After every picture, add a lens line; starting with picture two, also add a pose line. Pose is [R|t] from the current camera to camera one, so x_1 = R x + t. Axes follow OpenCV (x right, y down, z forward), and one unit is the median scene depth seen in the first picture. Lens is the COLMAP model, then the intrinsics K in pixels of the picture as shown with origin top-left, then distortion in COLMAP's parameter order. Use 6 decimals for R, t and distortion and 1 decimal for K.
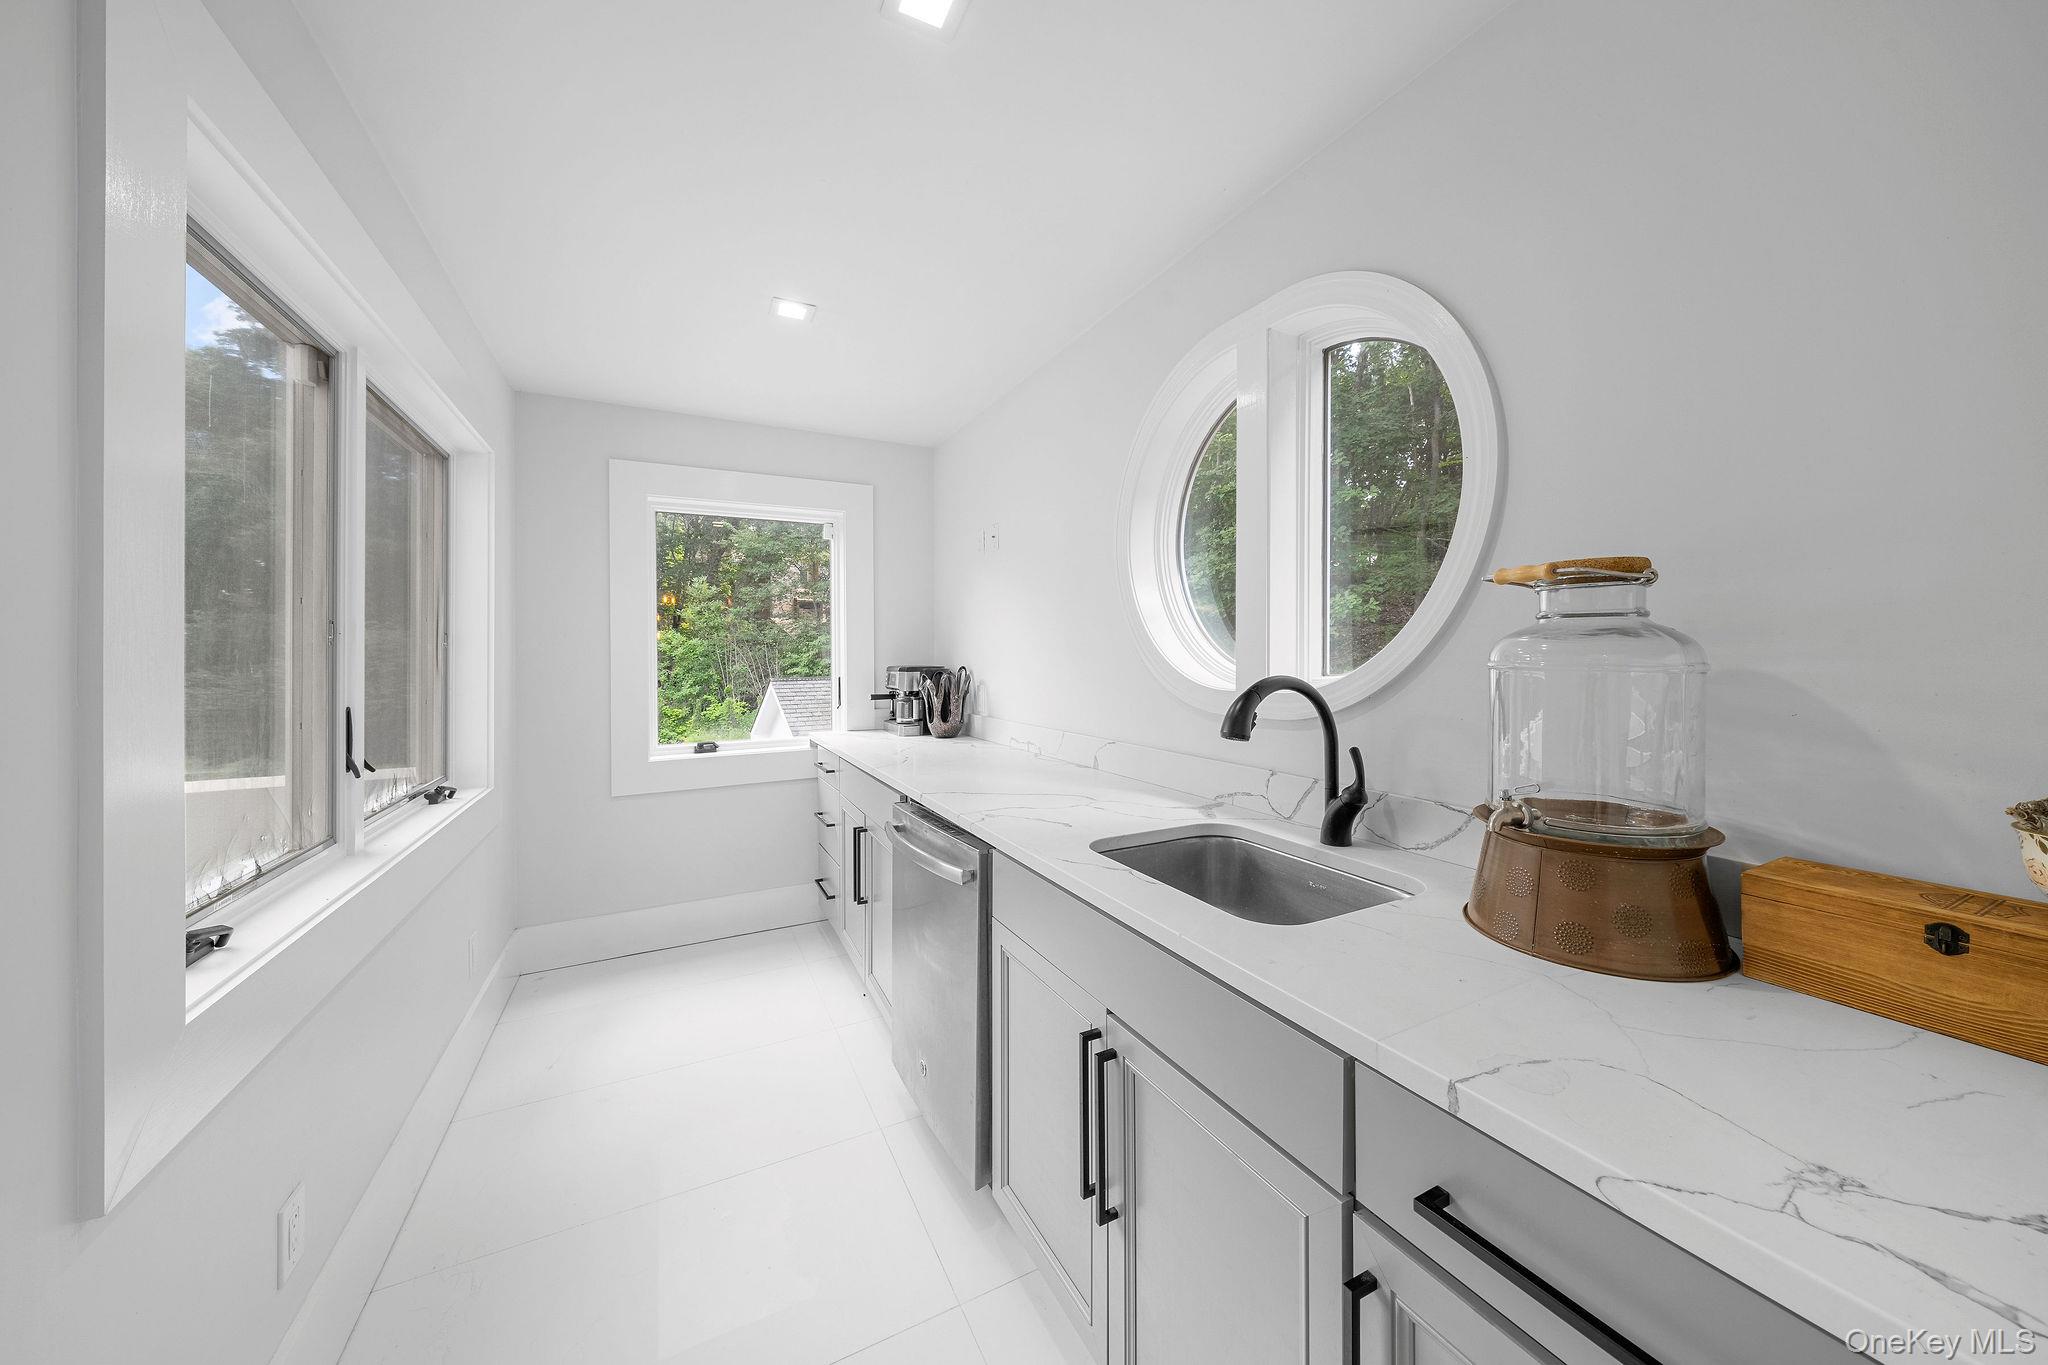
lens RADIAL K [[690.8, 0, 1027.5], [0, 690.8, 673.9], [0, 0, 1]] dist [-0.004967, -0.000120]
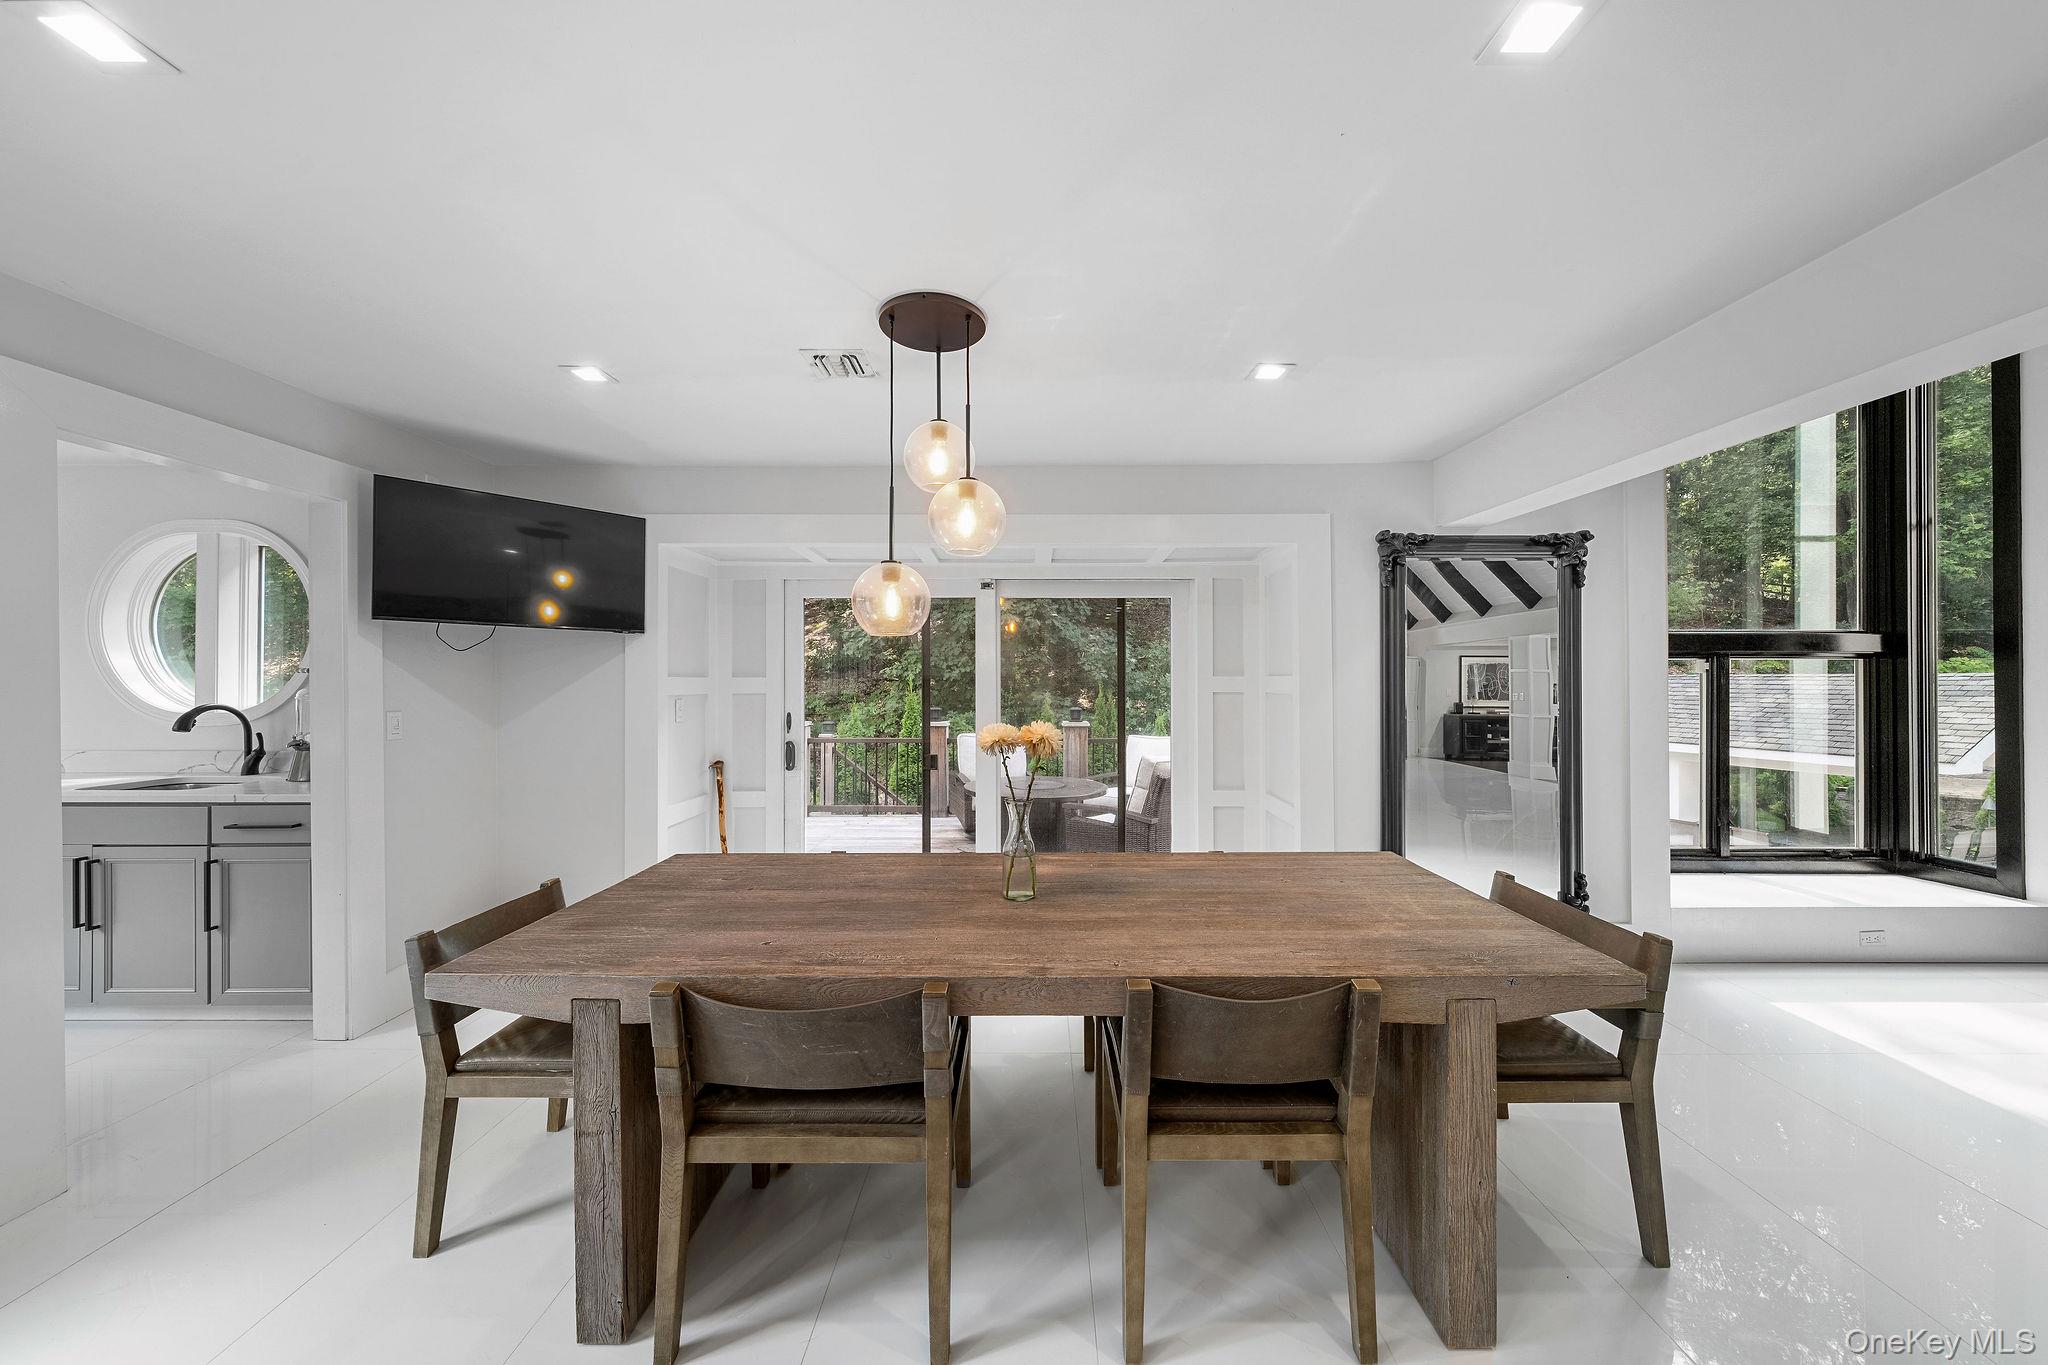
lens RADIAL K [[681.7, 0, 1024.0], [0, 681.7, 682.5], [0, 0, 1]] dist [0.000574, 0.000043]
pose [[0.453000, -0.000312, 0.891510, -0.445632], [0.017550, 0.999809, -0.008568, -0.001287], [-0.891338, 0.019527, 0.452919, -2.491478]]
